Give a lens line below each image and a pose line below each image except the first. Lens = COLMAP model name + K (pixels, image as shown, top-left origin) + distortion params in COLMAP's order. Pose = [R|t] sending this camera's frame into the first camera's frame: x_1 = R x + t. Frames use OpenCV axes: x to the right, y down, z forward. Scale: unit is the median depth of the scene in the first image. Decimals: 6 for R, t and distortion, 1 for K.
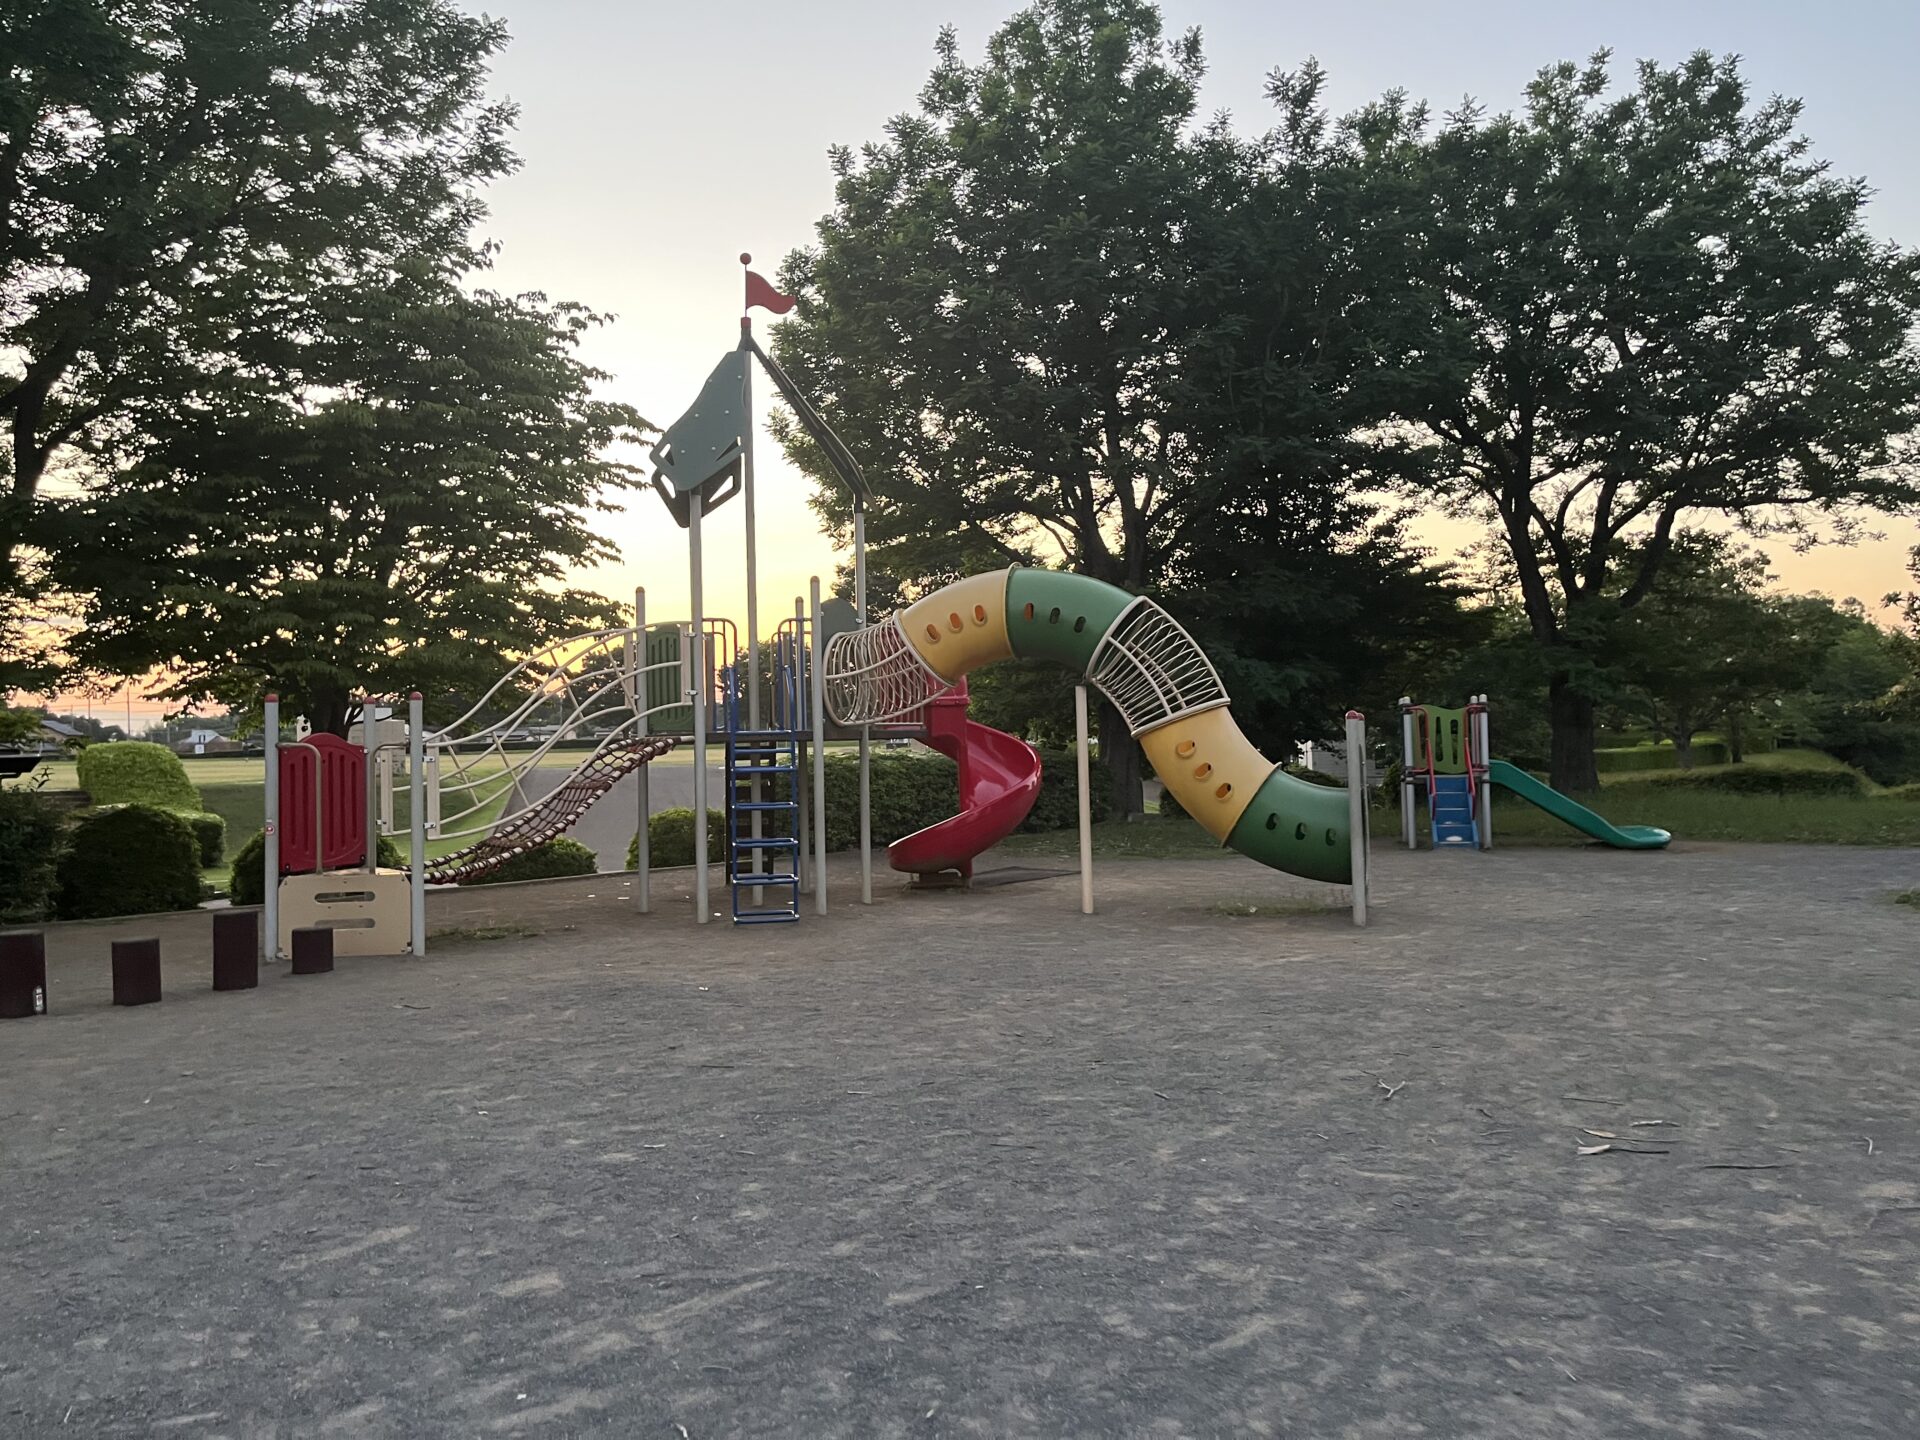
lens RADIAL K [[1443.5, 0, 958.3], [0, 1443.5, 755.2], [0, 0, 1]] dist [0.056202, -0.000329]
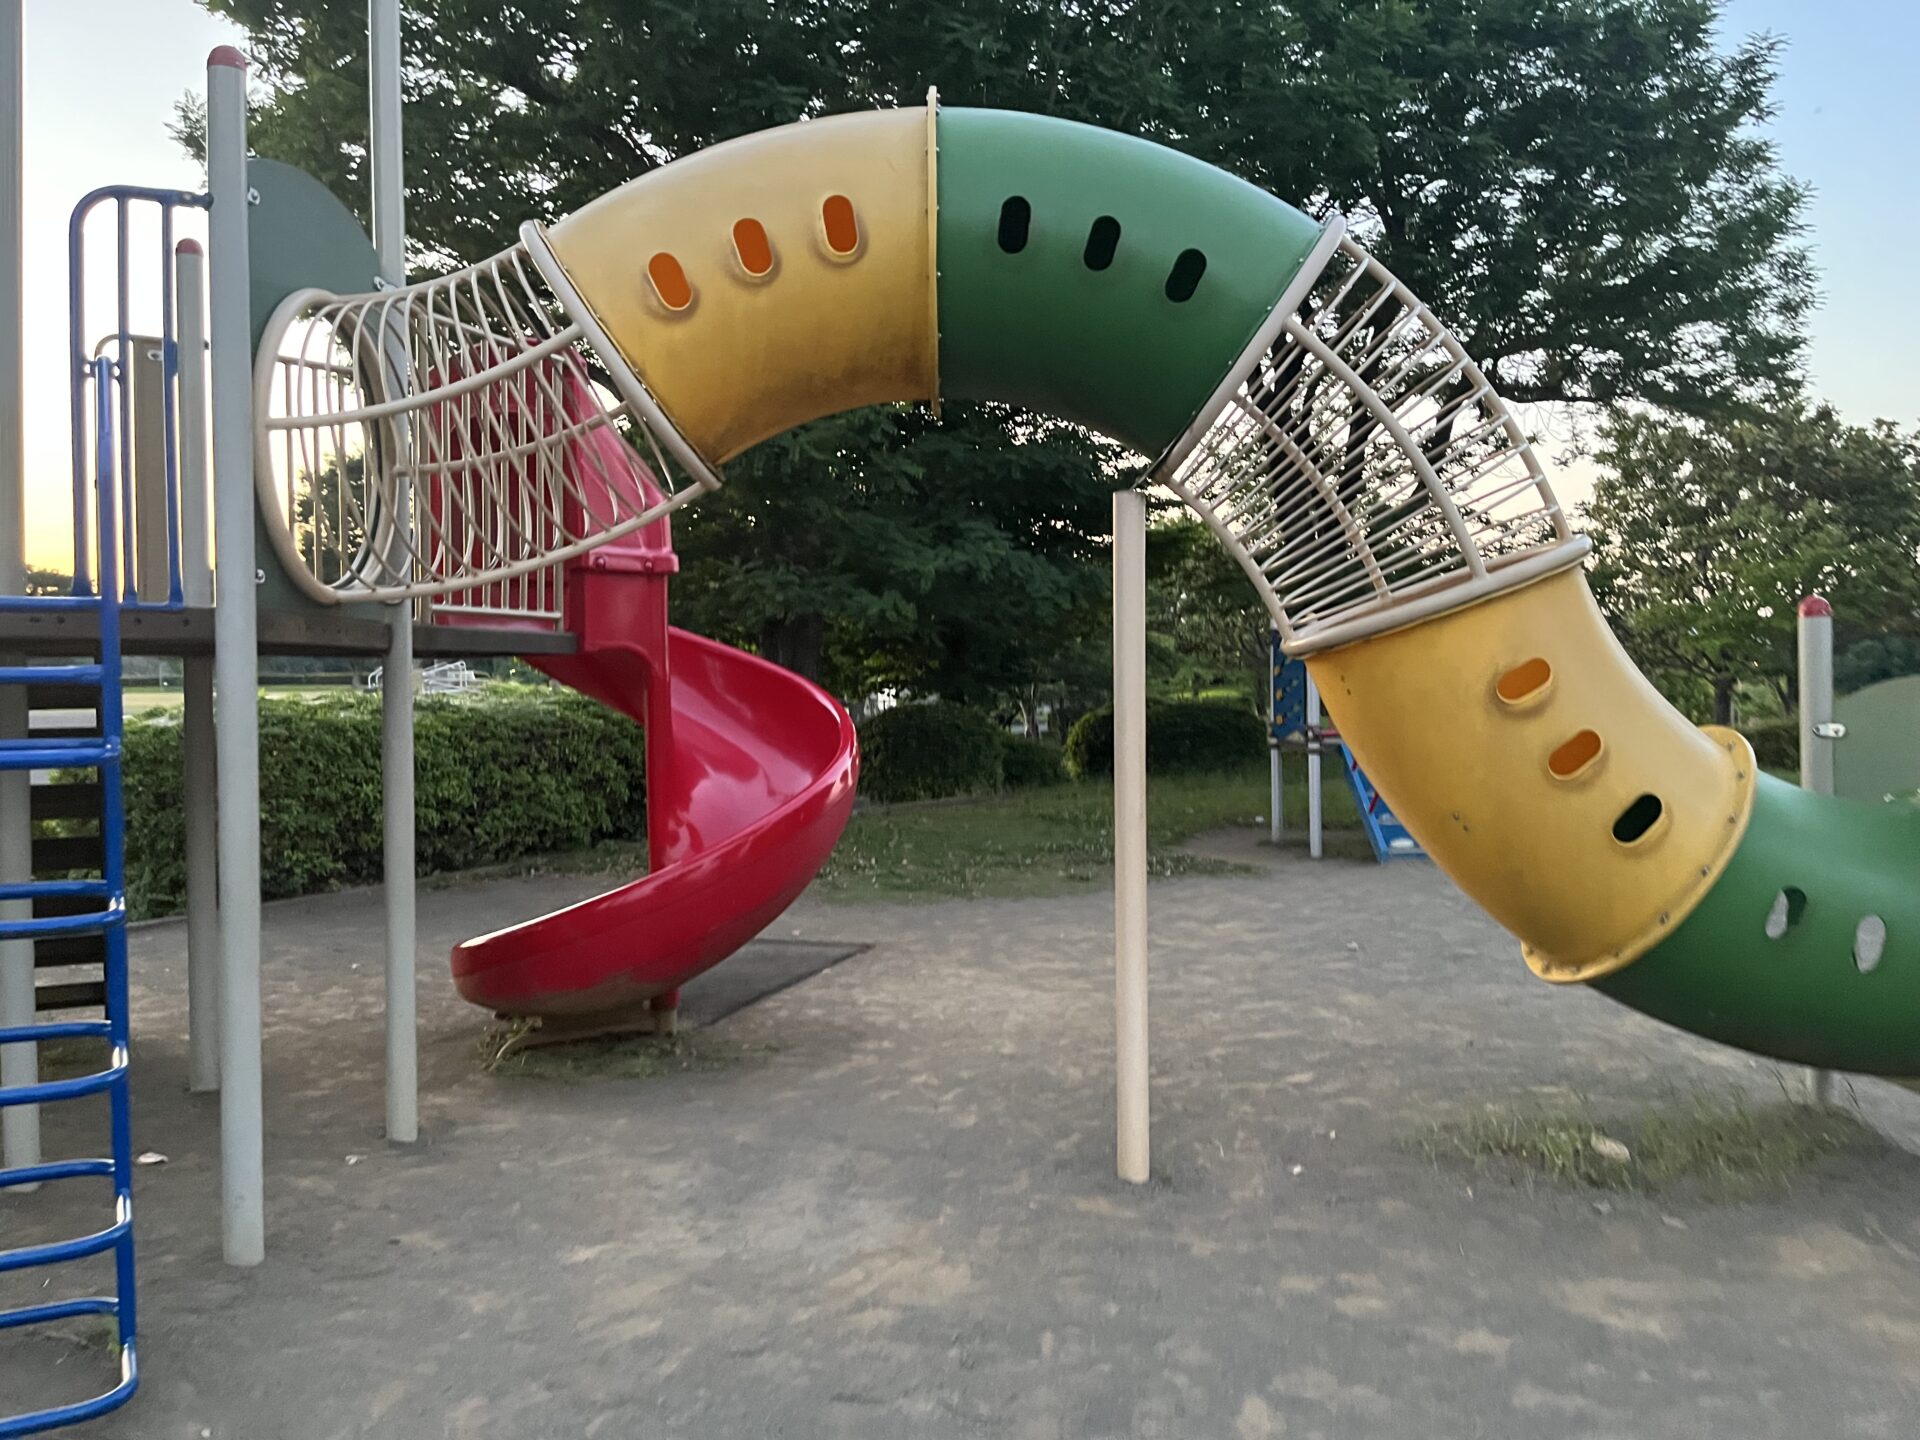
lens RADIAL K [[1443.5, 0, 958.3], [0, 1443.5, 755.2], [0, 0, 1]] dist [0.056202, -0.000329]
pose [[0.938563, 0.012541, 0.344879, -0.057001], [-0.016490, 0.999828, 0.008520, 0.008337], [-0.344713, -0.013684, 0.938608, 0.616109]]
